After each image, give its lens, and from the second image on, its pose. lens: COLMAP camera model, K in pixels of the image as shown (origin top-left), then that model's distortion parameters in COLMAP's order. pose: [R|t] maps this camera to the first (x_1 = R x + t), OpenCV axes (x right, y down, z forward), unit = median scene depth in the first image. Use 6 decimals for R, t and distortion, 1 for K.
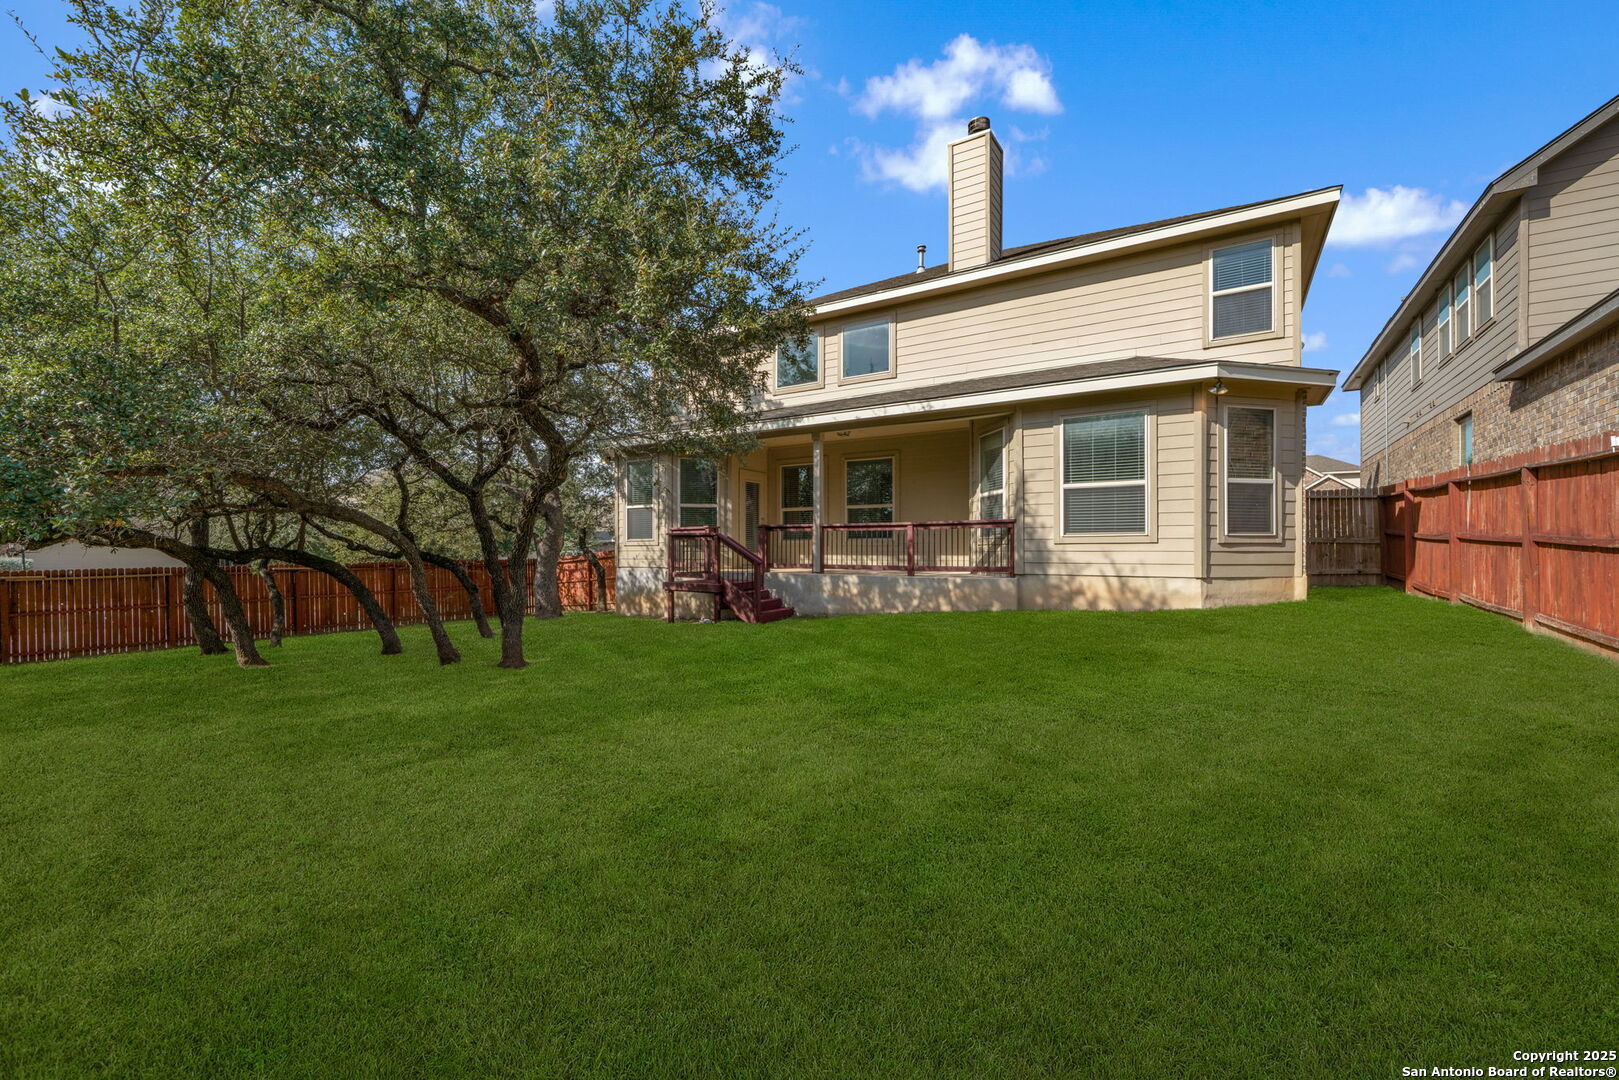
lens RADIAL K [[661.6, 0, 817.2], [0, 661.6, 546.3], [0, 0, 1]] dist [-0.000434, 0.000155]
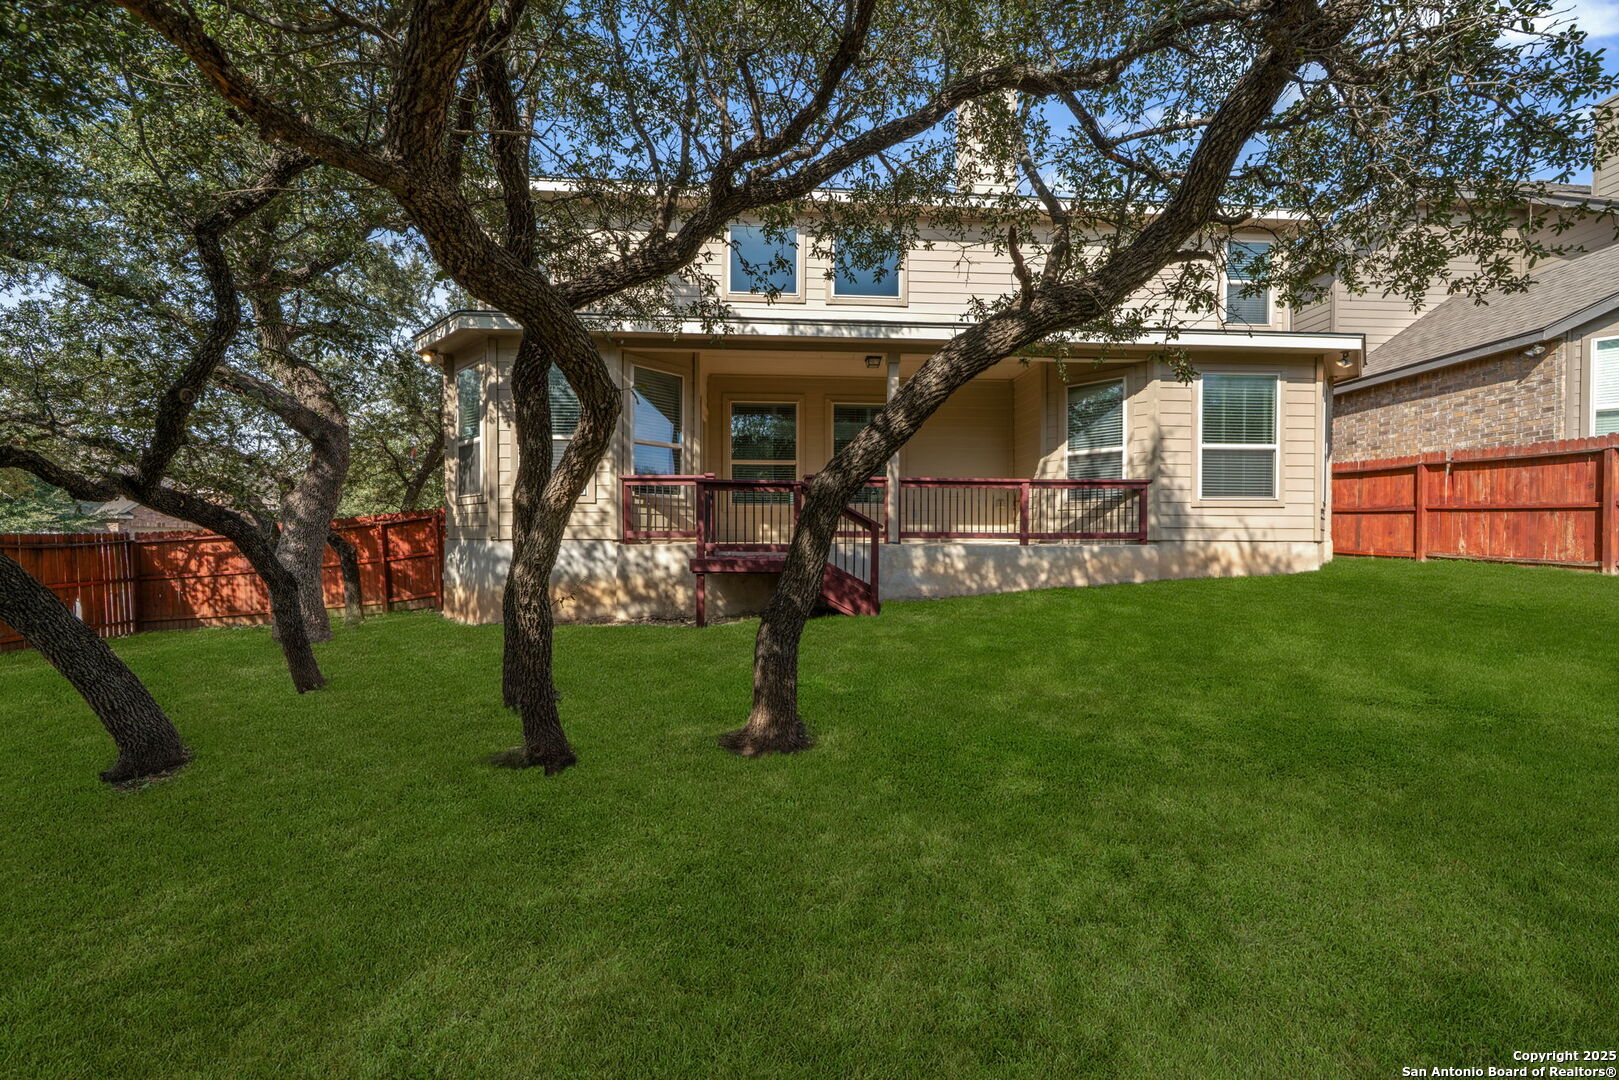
lens RADIAL K [[661.6, 0, 817.2], [0, 661.6, 546.3], [0, 0, 1]] dist [-0.000434, 0.000155]
pose [[0.812990, -0.004701, 0.582258, -0.582918], [-0.005723, 0.999855, 0.016063, 0.037095], [-0.582249, -0.016392, 0.812845, 0.523121]]
